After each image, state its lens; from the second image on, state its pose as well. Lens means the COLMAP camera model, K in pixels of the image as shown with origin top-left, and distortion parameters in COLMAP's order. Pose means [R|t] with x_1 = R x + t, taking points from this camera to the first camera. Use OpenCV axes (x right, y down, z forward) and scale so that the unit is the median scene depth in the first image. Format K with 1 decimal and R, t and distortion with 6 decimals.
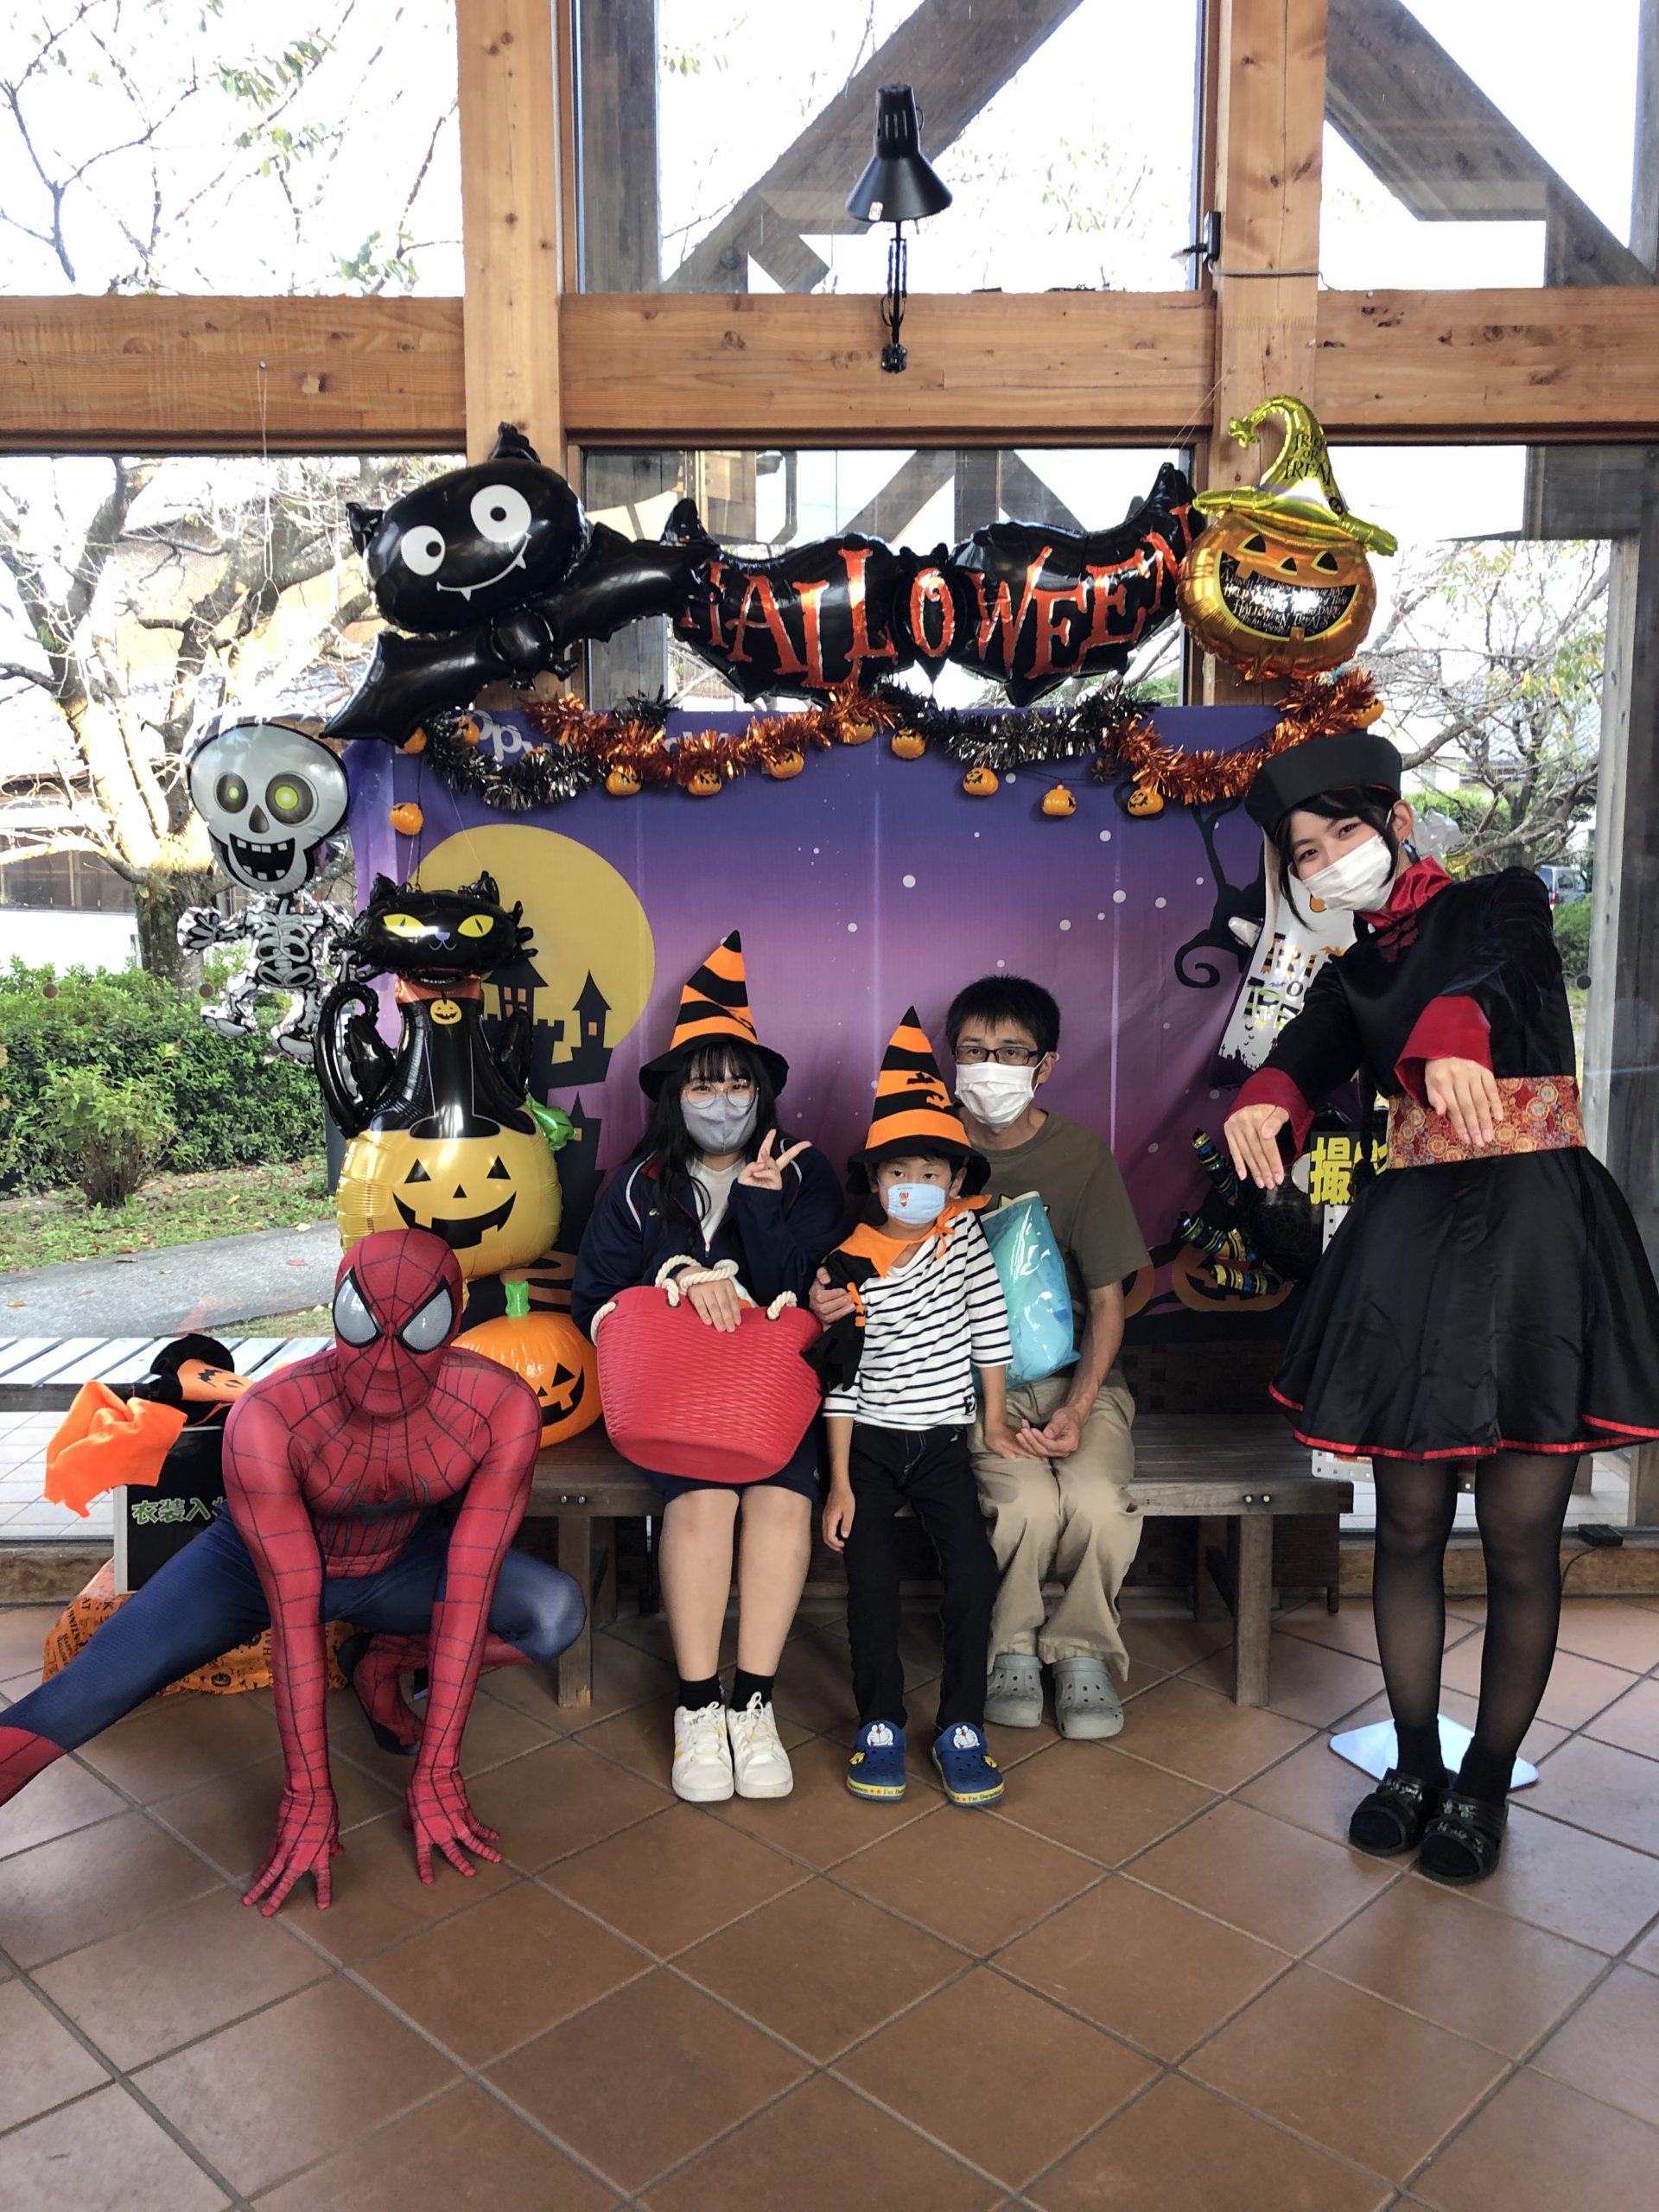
lens RADIAL K [[1797.4, 0, 835.3], [0, 1797.4, 1098.5], [0, 0, 1]] dist [0.013011, -0.008358]
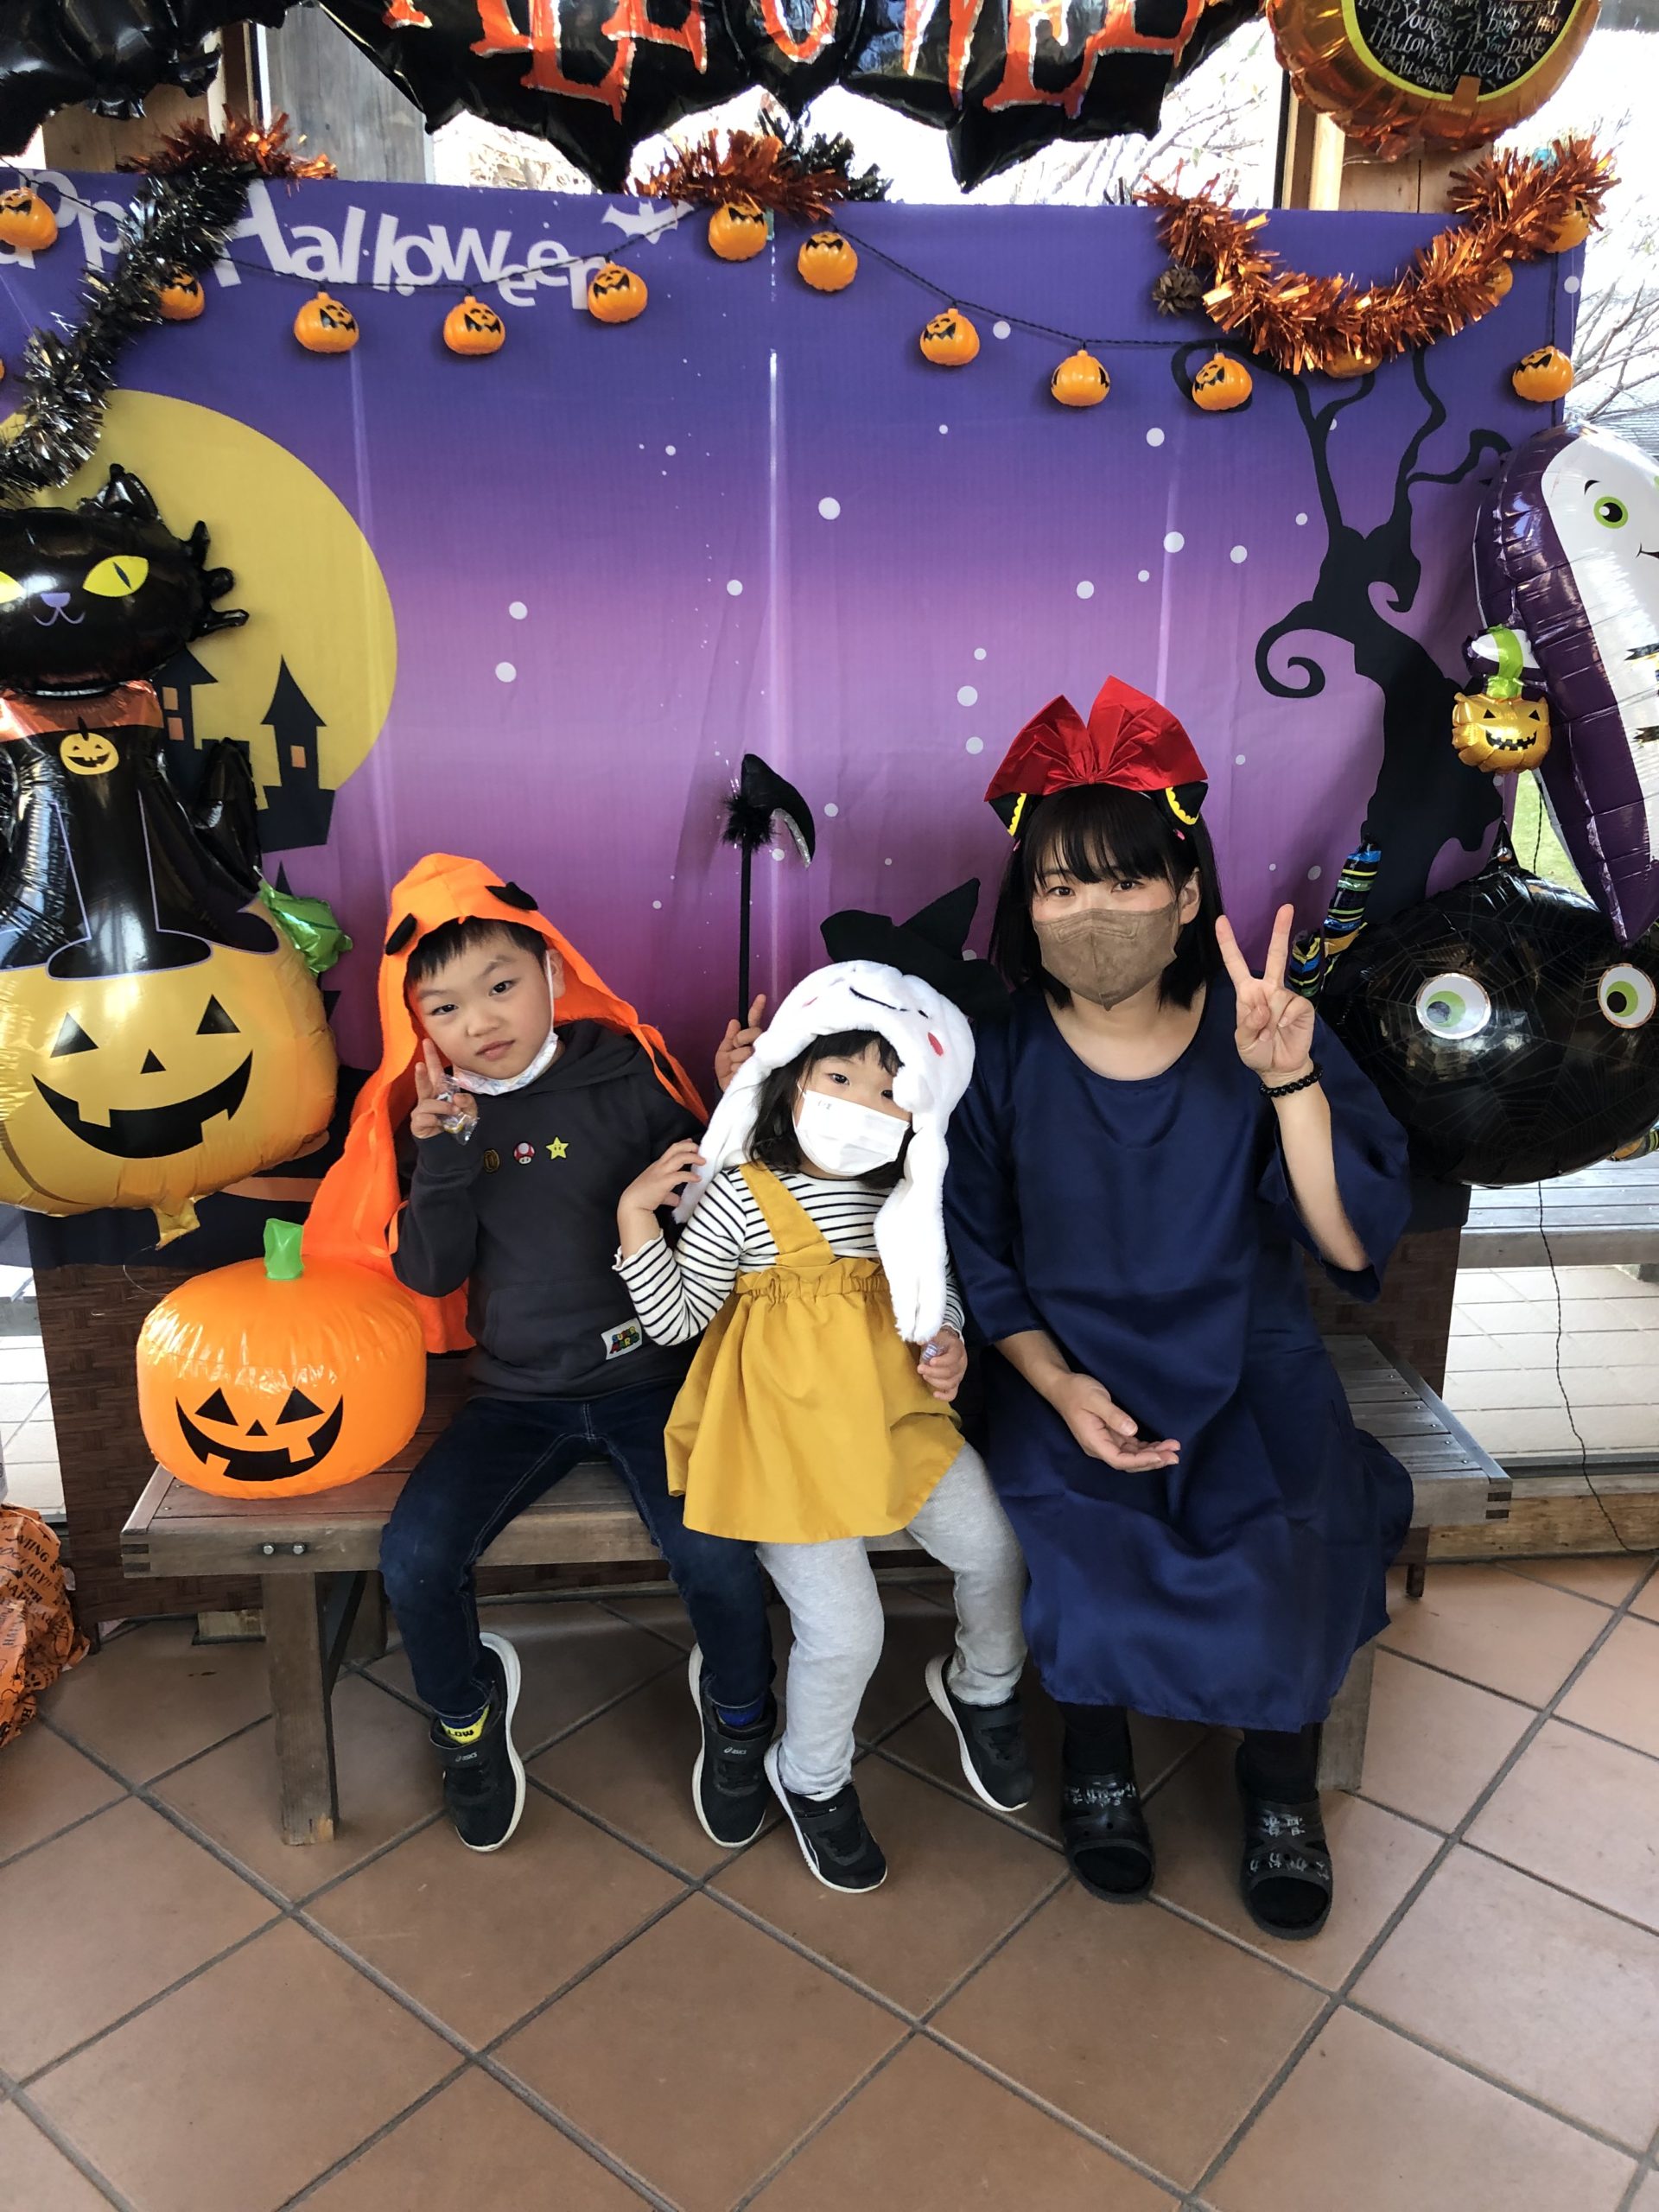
lens RADIAL K [[1797.4, 0, 865.1], [0, 1797.4, 1091.8], [0, 0, 1]] dist [0.013011, -0.008358]
pose [[0.995391, -0.011771, 0.095172, -0.005591], [-0.005219, 0.984317, 0.176330, -0.036568], [-0.095755, -0.176014, 0.979719, 0.383673]]
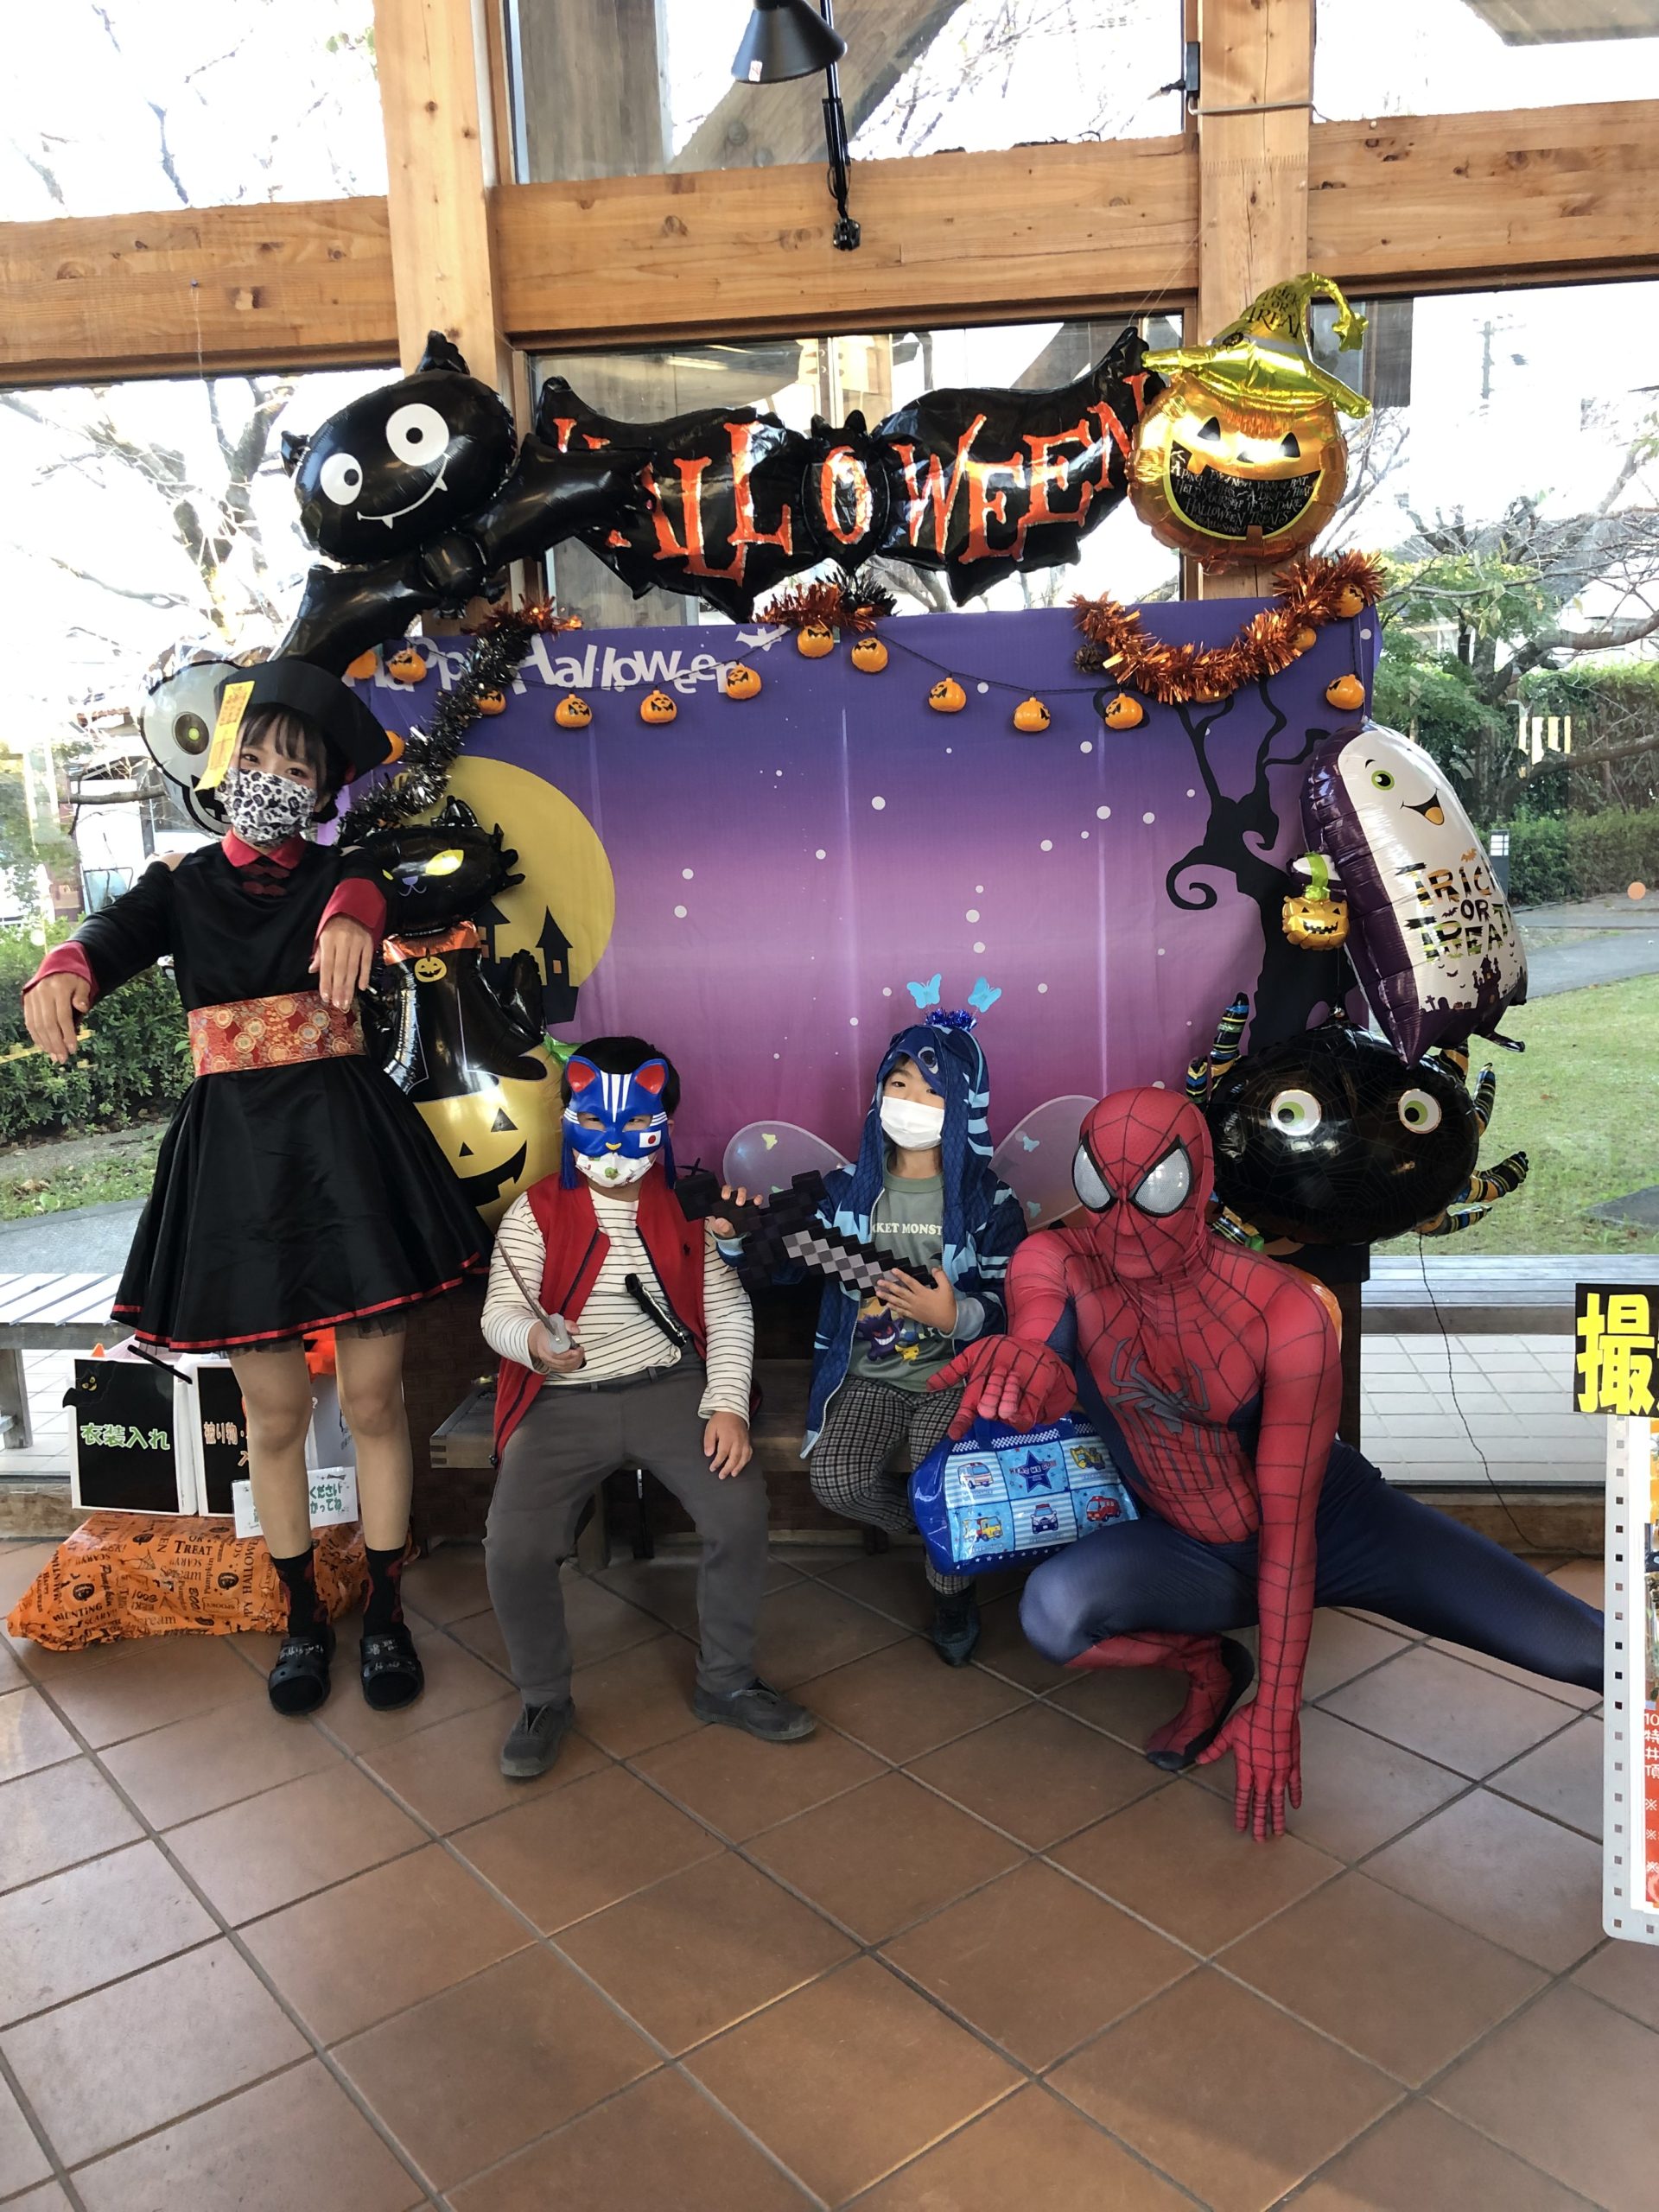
lens RADIAL K [[1797.4, 0, 883.6], [0, 1797.4, 1102.0], [0, 0, 1]] dist [0.013011, -0.008358]
pose [[0.994039, -0.012870, -0.108264, 0.146006], [0.019176, 0.998166, 0.057412, -0.018802], [0.107327, -0.059145, 0.992463, 0.057970]]
